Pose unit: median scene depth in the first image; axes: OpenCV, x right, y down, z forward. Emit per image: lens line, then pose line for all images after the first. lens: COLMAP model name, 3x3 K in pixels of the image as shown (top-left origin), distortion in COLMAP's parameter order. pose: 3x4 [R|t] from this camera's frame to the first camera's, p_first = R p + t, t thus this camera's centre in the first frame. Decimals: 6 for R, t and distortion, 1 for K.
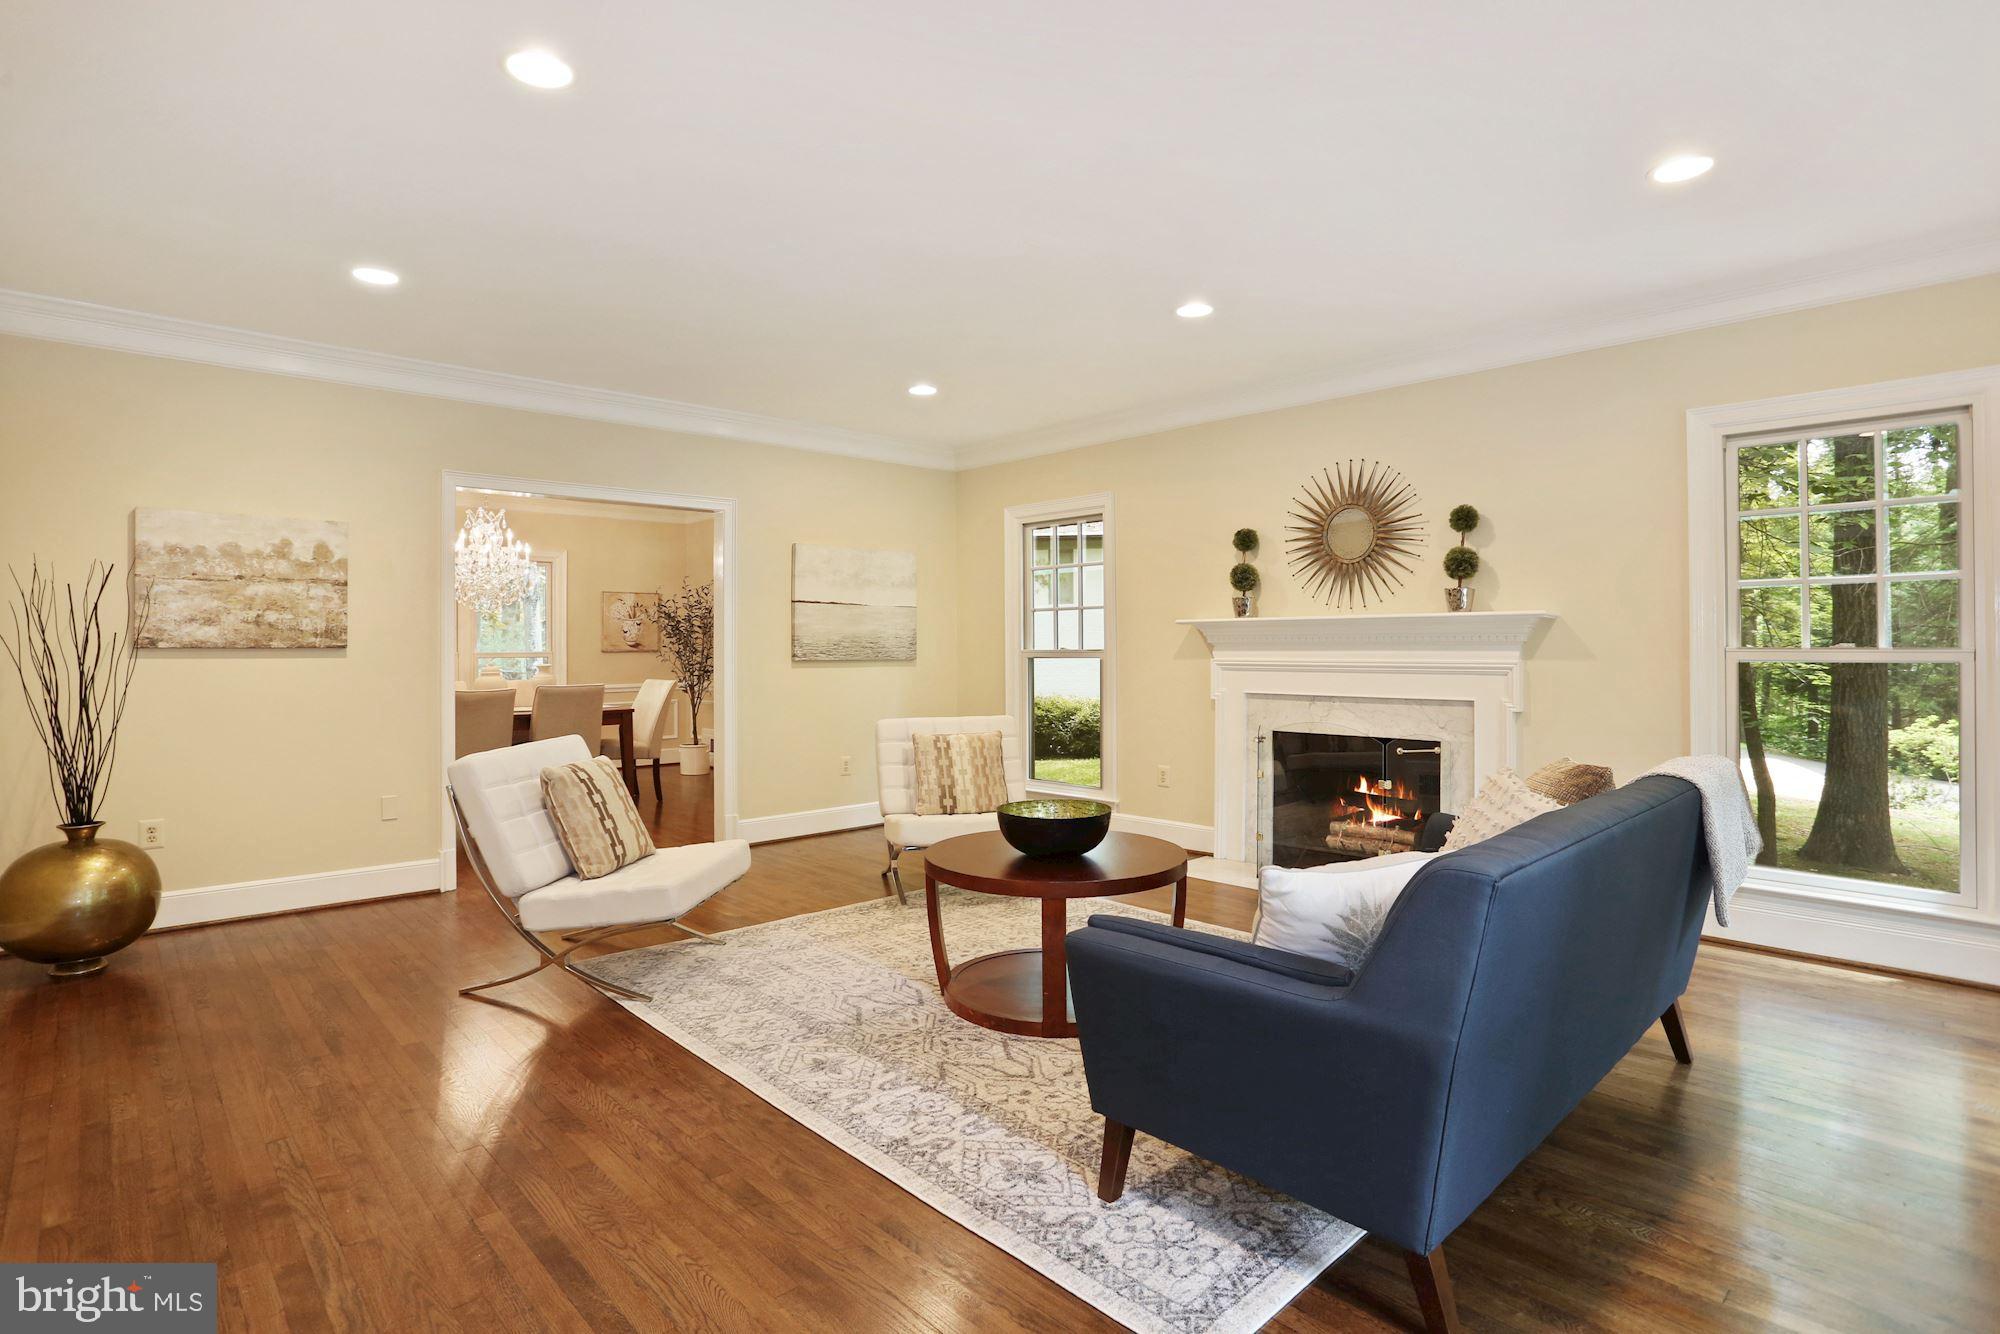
lens RADIAL K [[992.7, 0, 988.5], [0, 992.7, 625.5], [0, 0, 1]] dist [-0.085669, 0.000451]
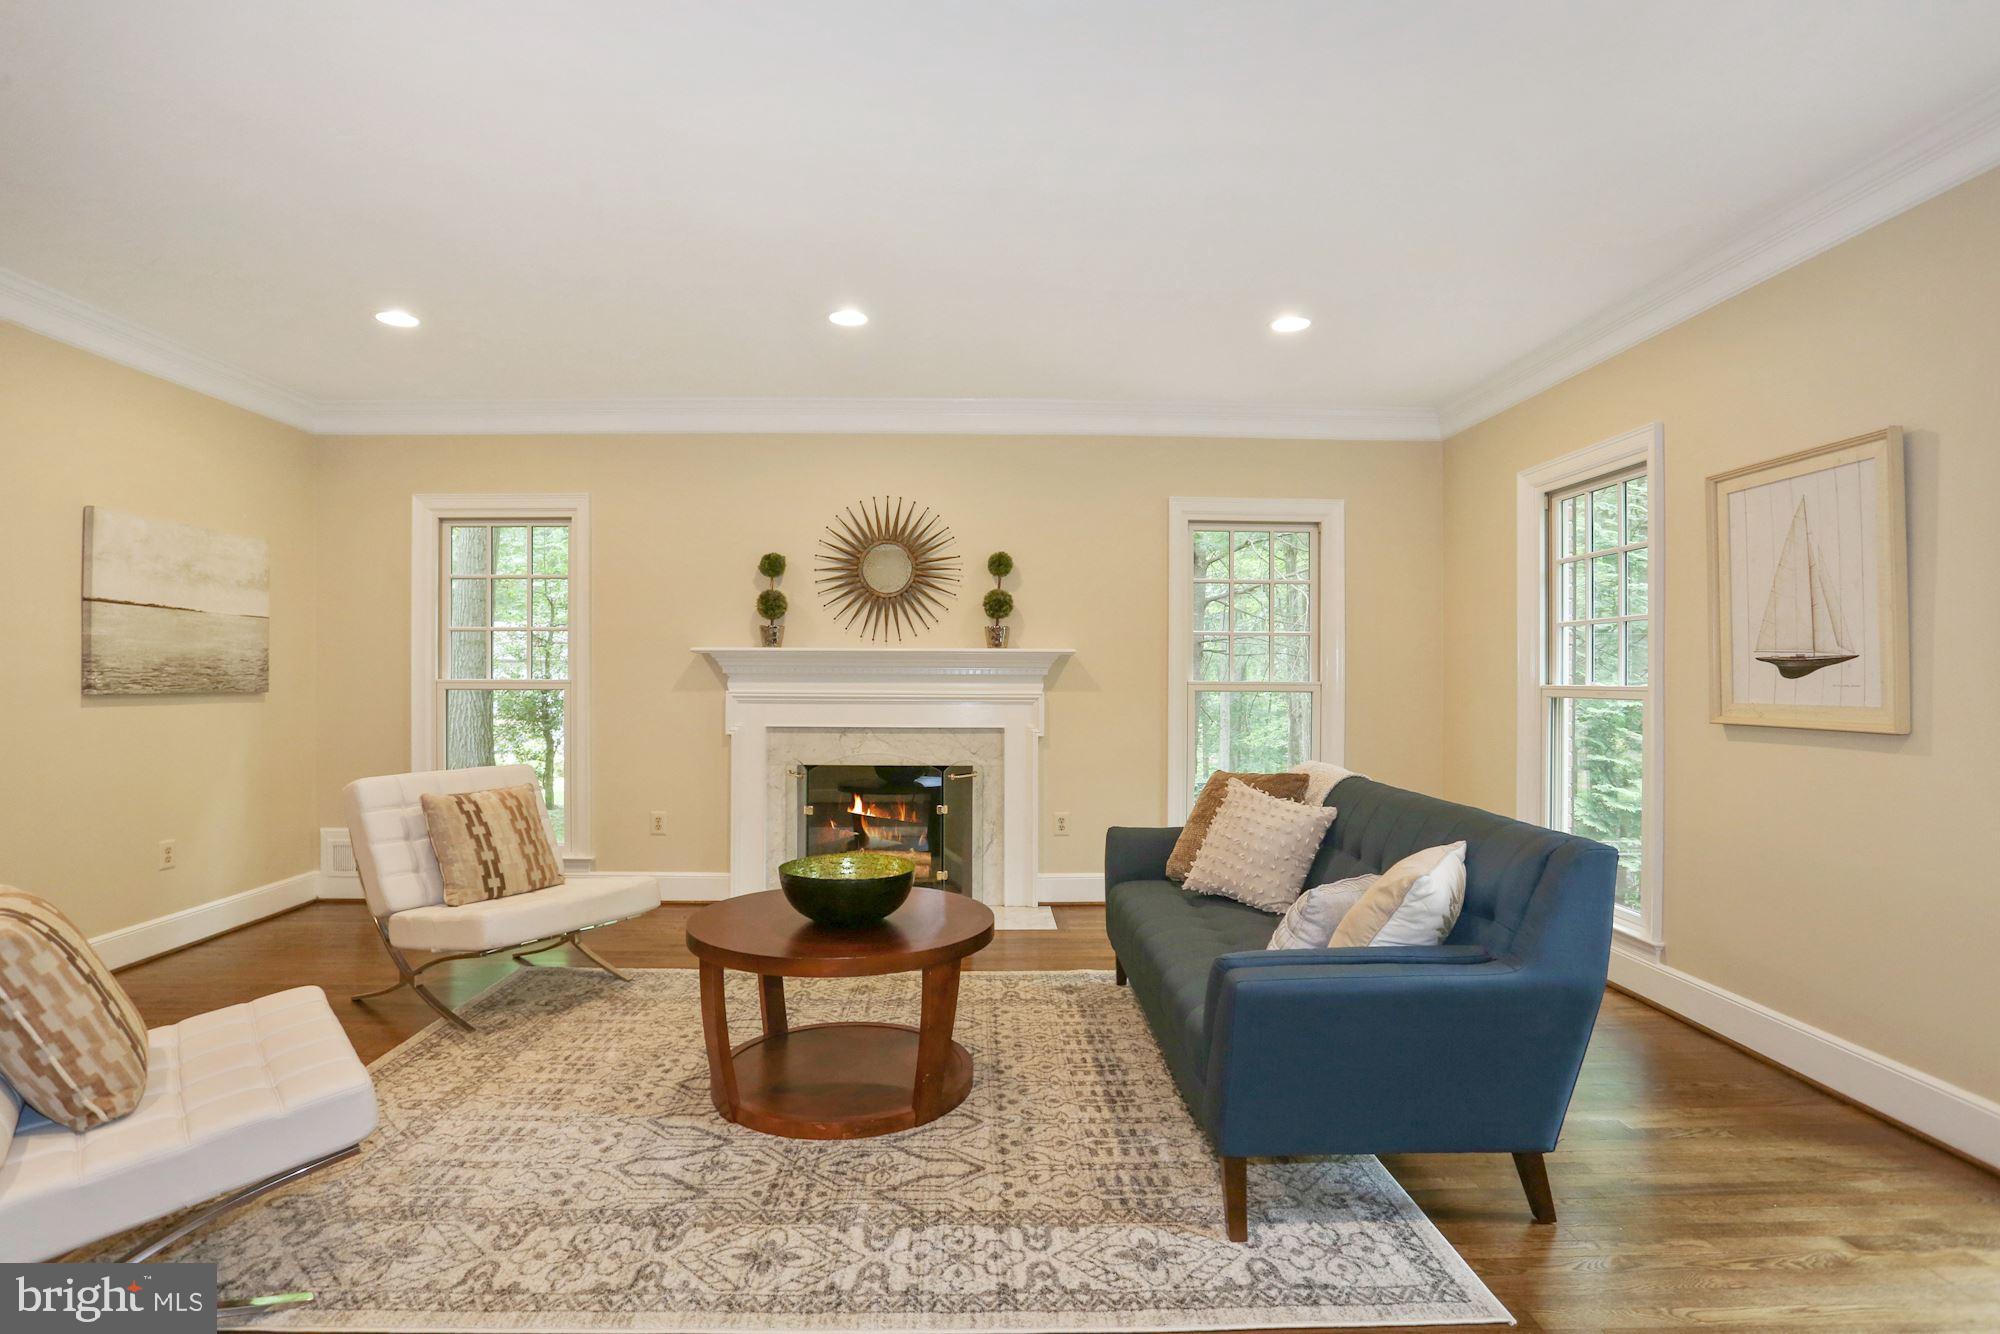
lens RADIAL K [[1001.9, 0, 984.6], [0, 1001.9, 651.0], [0, 0, 1]] dist [-0.075254, 0.034891]
pose [[0.669661, 0.024764, 0.742254, -0.361943], [-0.022053, 0.999666, -0.013456, 0.004904], [-0.742339, -0.007358, 0.669984, 0.235956]]
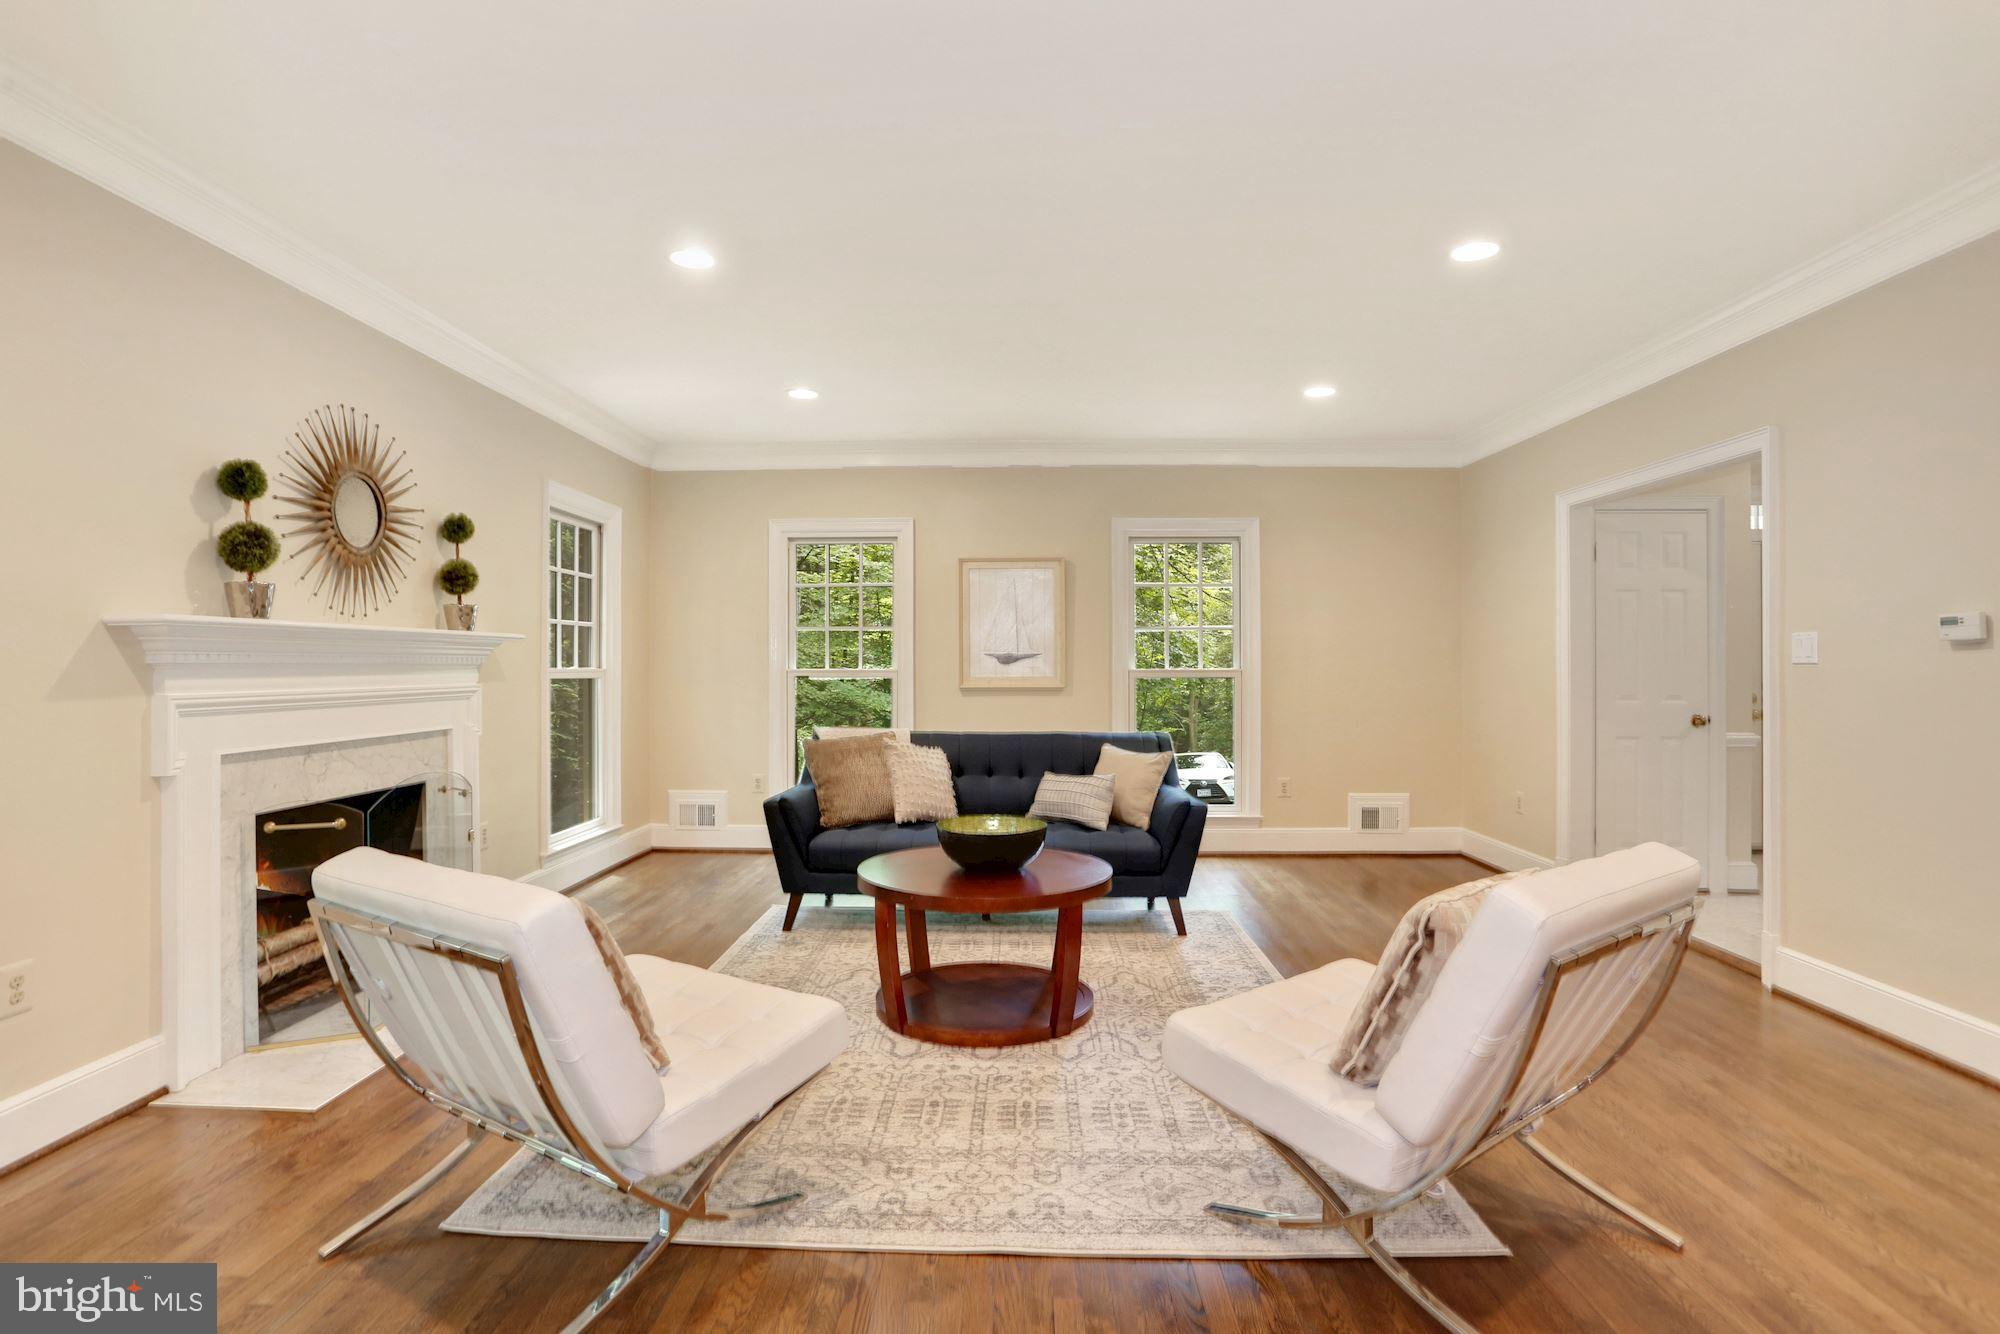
lens RADIAL K [[987.9, 0, 982.7], [0, 987.9, 642.4], [0, 0, 1]] dist [-0.075009, 0.034503]
pose [[-0.702007, 0.025996, 0.711695, -0.479638], [-0.006058, 0.999079, -0.042469, 0.030059], [-0.712144, -0.034125, -0.701204, 1.243686]]
